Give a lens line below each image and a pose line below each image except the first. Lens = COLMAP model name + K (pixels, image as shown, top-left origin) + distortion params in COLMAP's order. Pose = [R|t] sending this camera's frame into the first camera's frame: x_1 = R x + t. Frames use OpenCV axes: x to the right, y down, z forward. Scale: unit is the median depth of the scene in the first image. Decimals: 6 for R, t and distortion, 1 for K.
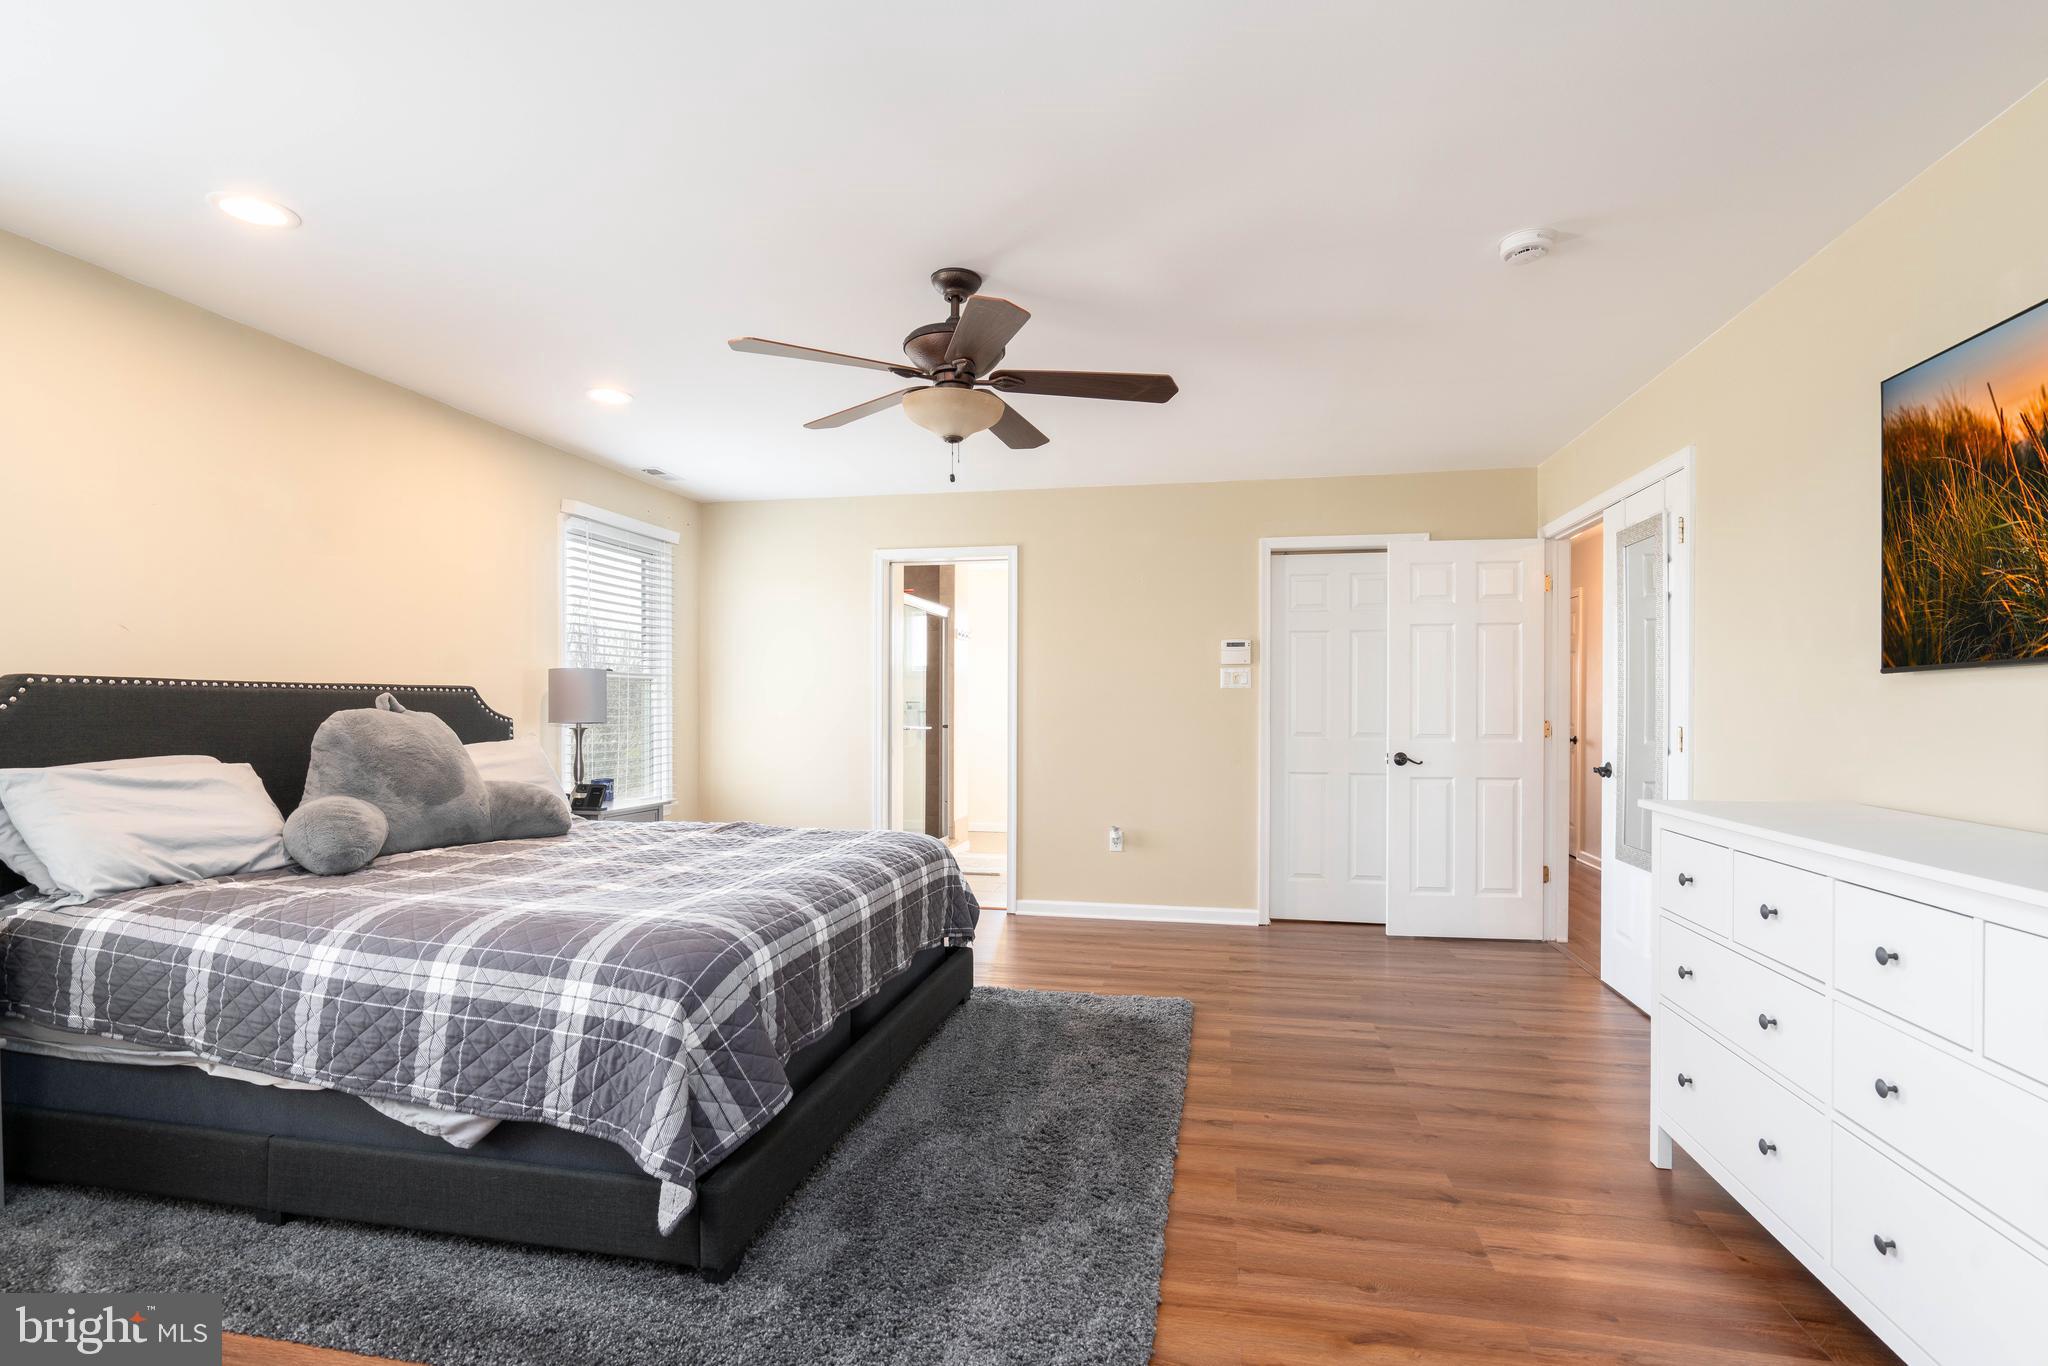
lens RADIAL K [[1019.6, 0, 1015.1], [0, 1019.6, 725.8], [0, 0, 1]] dist [-0.000039, 0.000098]
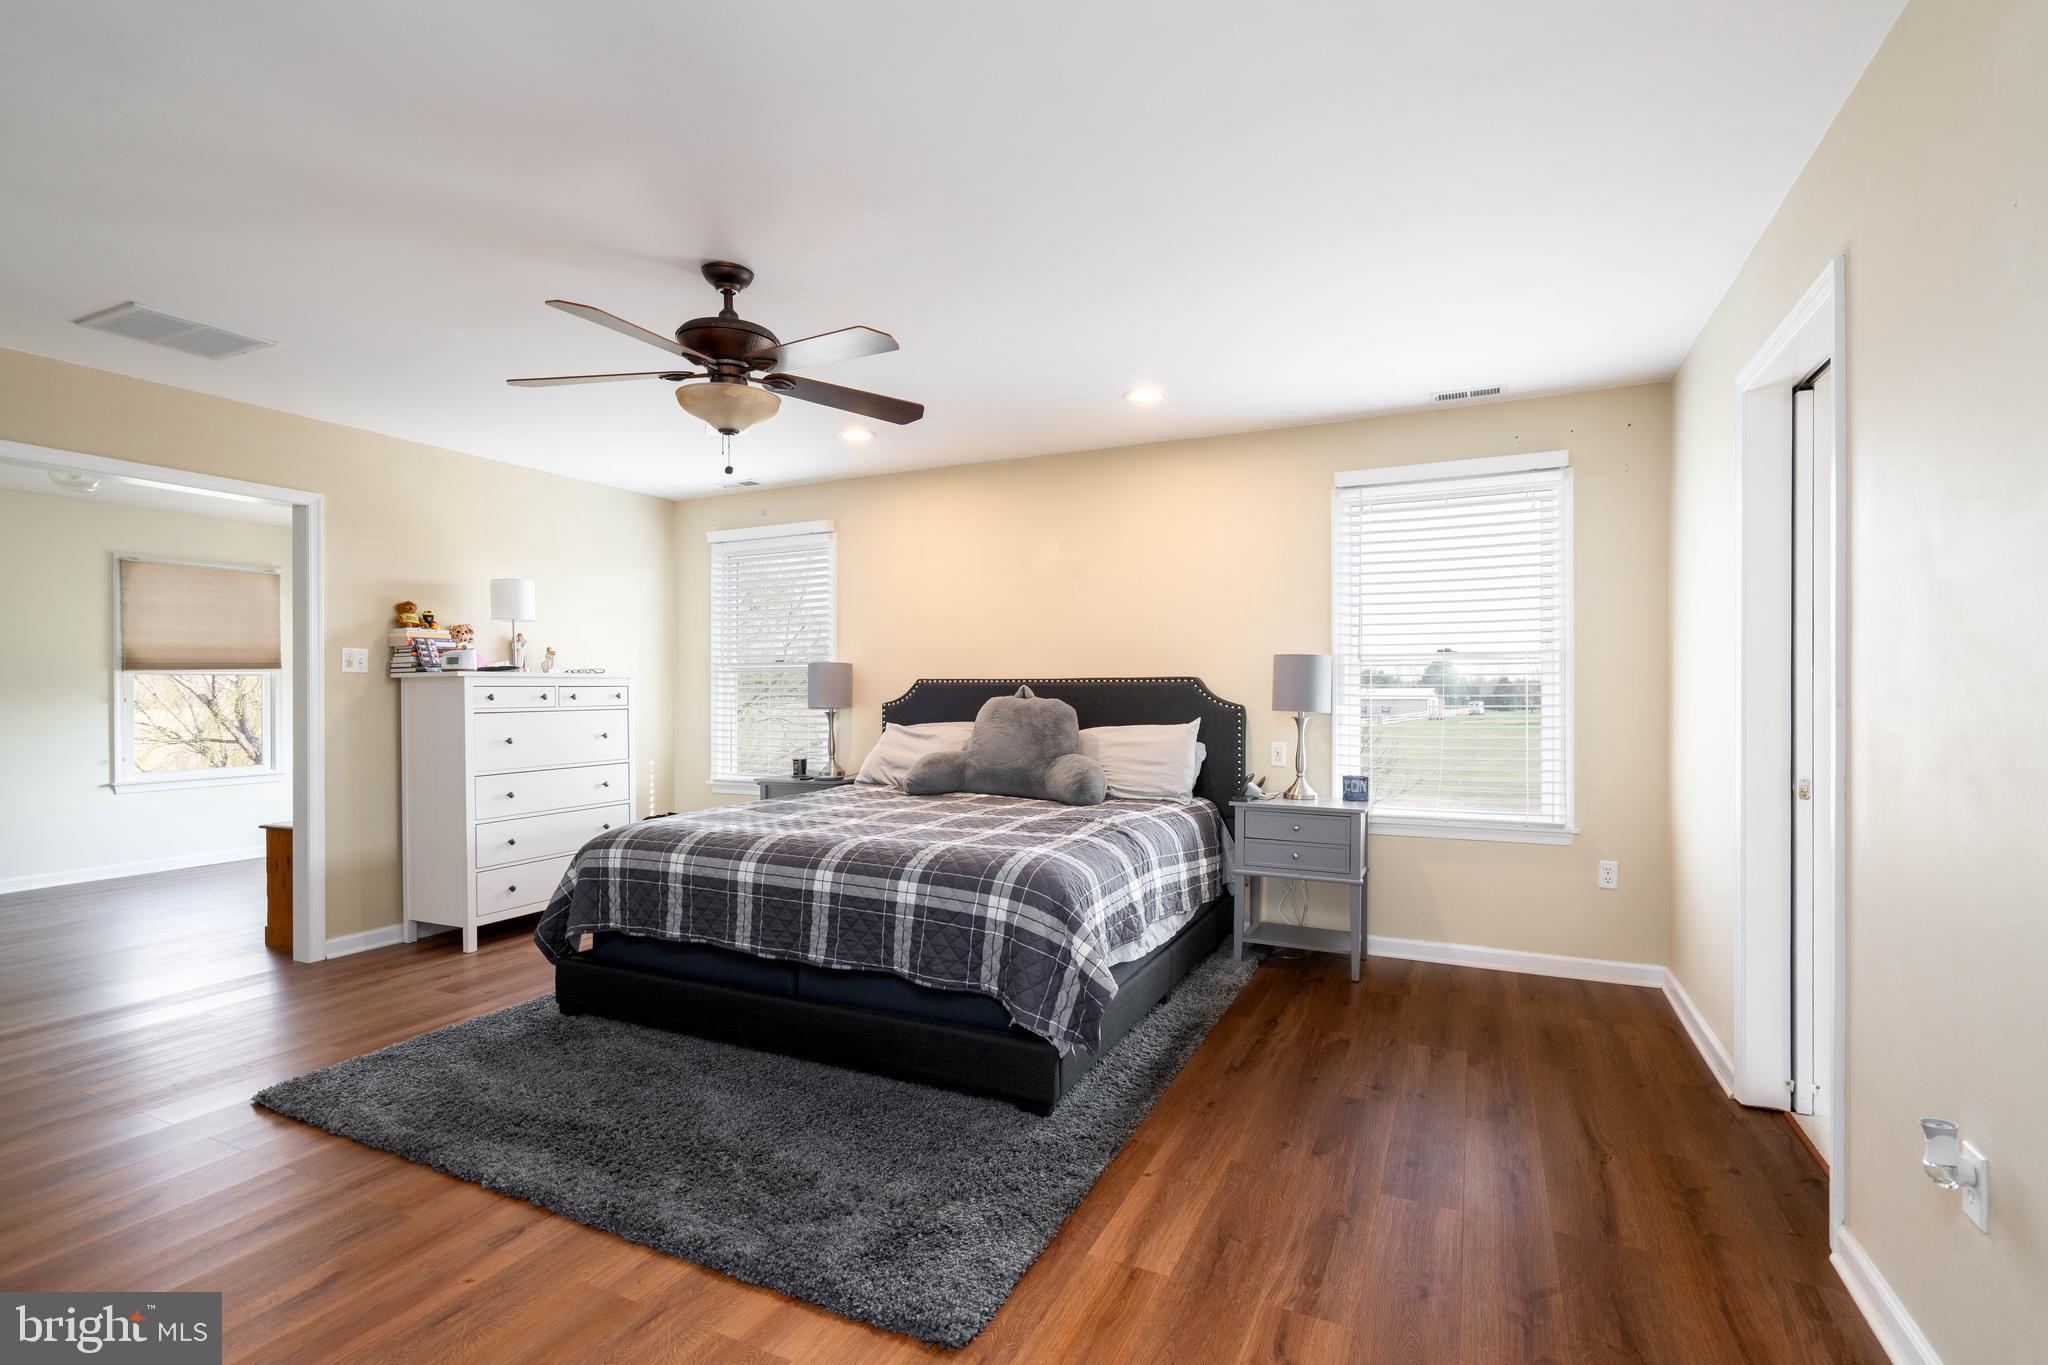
lens RADIAL K [[986.9, 0, 1024.0], [0, 986.9, 675.3], [0, 0, 1]] dist [0.002559, 0.000546]
pose [[-0.247187, -0.001713, -0.968966, 0.744390], [-0.013315, 0.999910, 0.001629, -0.049079], [0.968876, 0.013304, -0.247187, 1.387619]]
